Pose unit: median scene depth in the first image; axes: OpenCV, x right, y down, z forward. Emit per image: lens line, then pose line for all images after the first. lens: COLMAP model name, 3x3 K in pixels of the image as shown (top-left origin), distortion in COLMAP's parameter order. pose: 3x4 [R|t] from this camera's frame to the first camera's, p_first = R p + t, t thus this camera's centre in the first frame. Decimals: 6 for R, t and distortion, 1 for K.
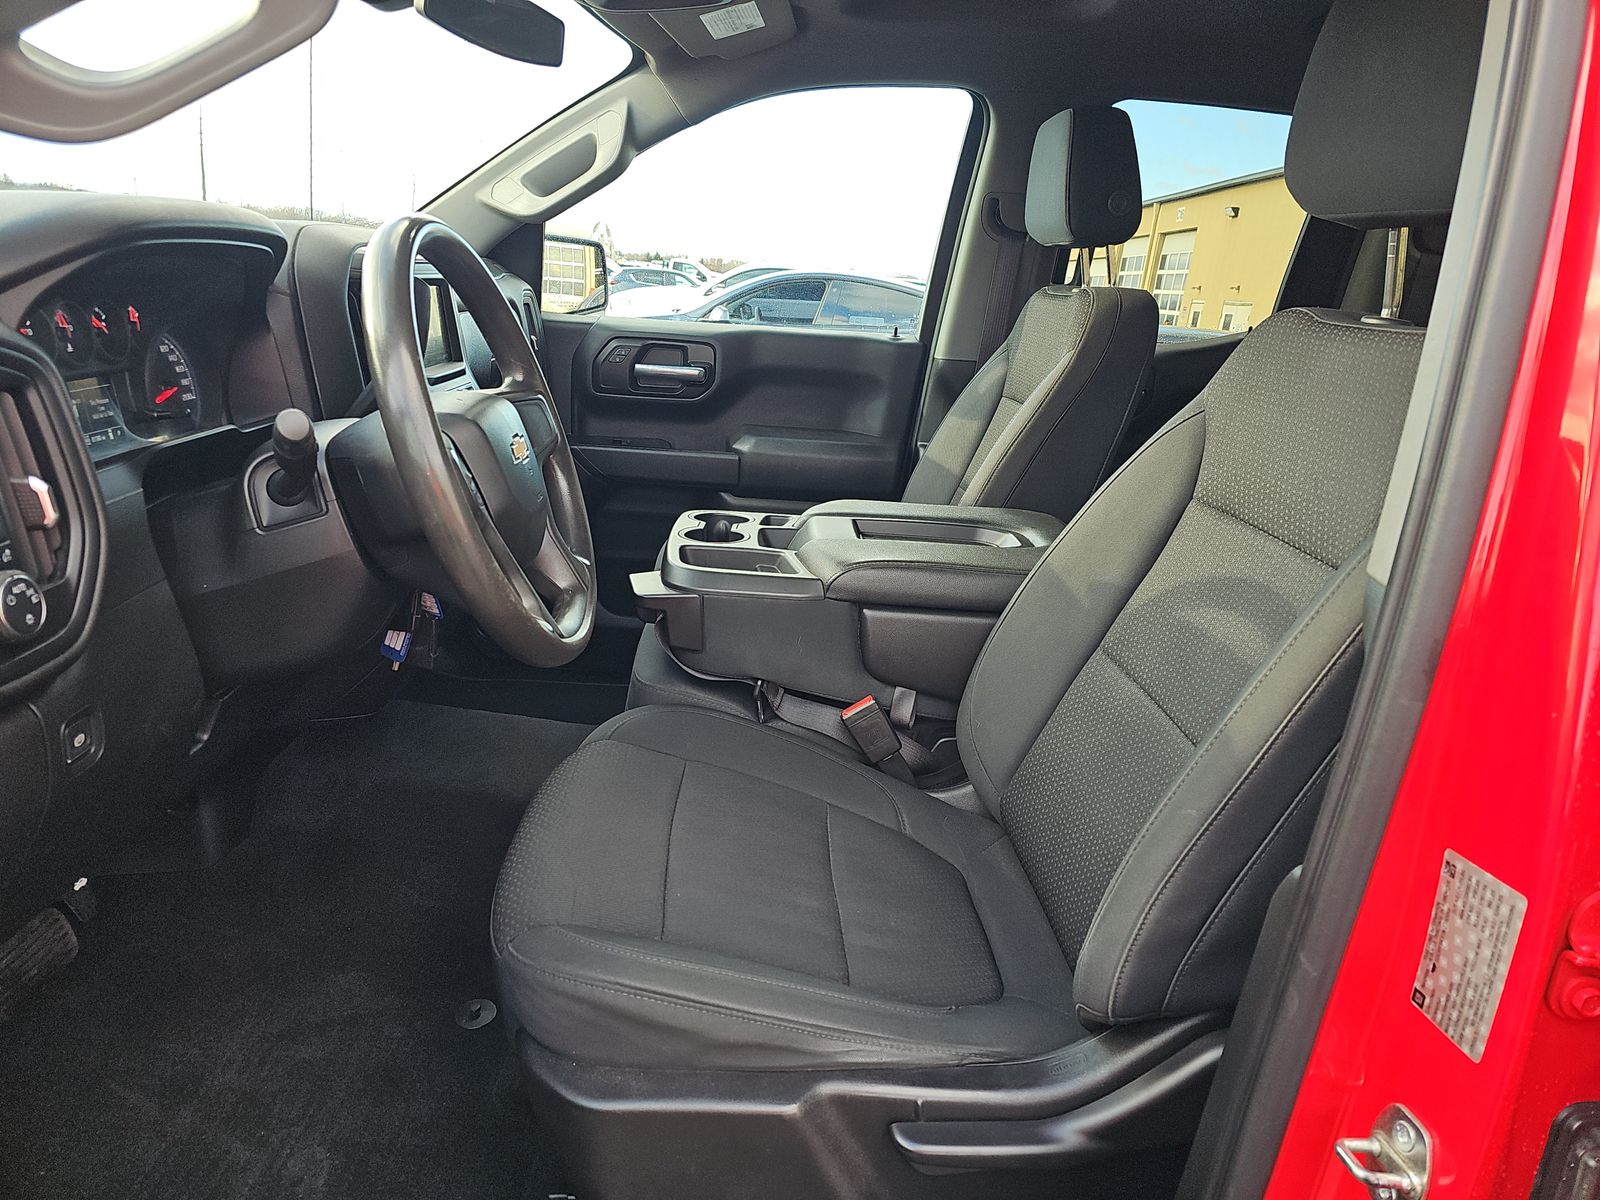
lens RADIAL K [[1031.7, 0, 800.0], [0, 1031.7, 600.0], [0, 0, 1]] dist [0.046511, -0.048938]
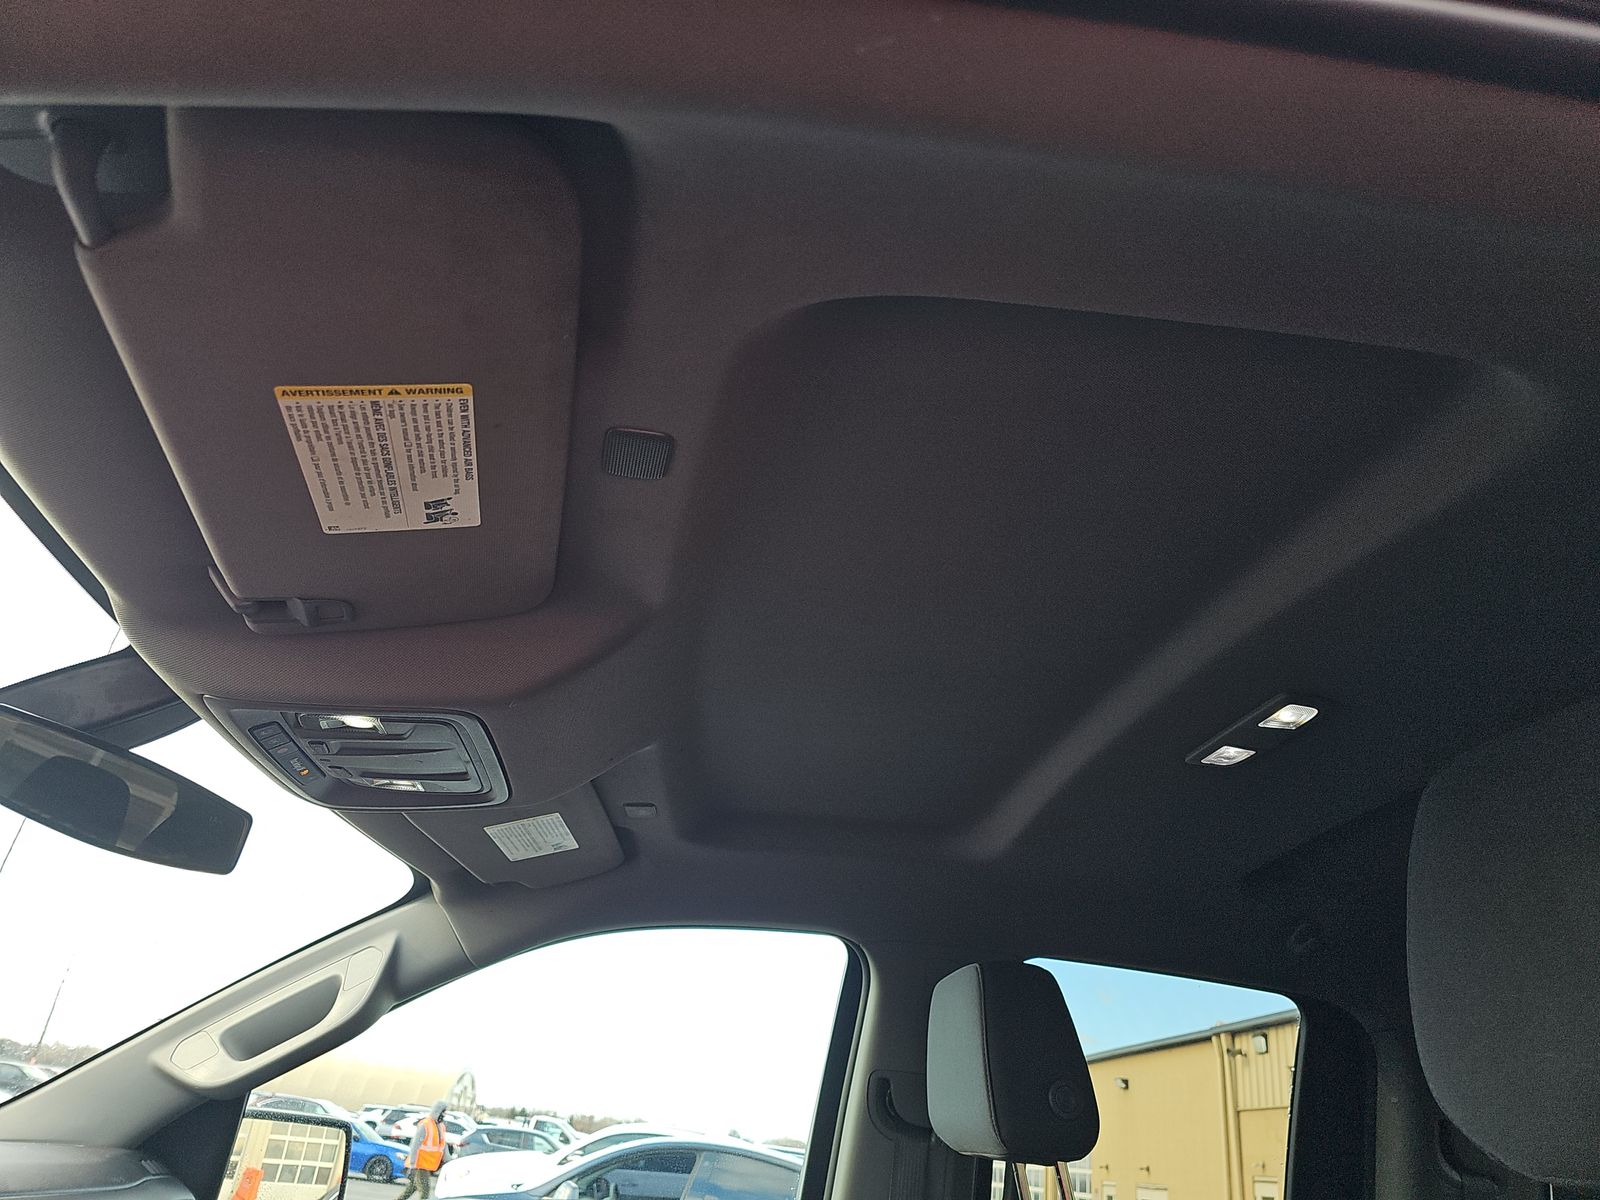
lens RADIAL K [[1031.7, 0, 800.0], [0, 1031.7, 600.0], [0, 0, 1]] dist [0.046511, -0.048938]
pose [[0.994425, 0.065388, 0.082719, 0.043050], [0.011753, 0.710869, -0.703226, -0.105579], [-0.104785, 0.700278, 0.706138, 0.237504]]
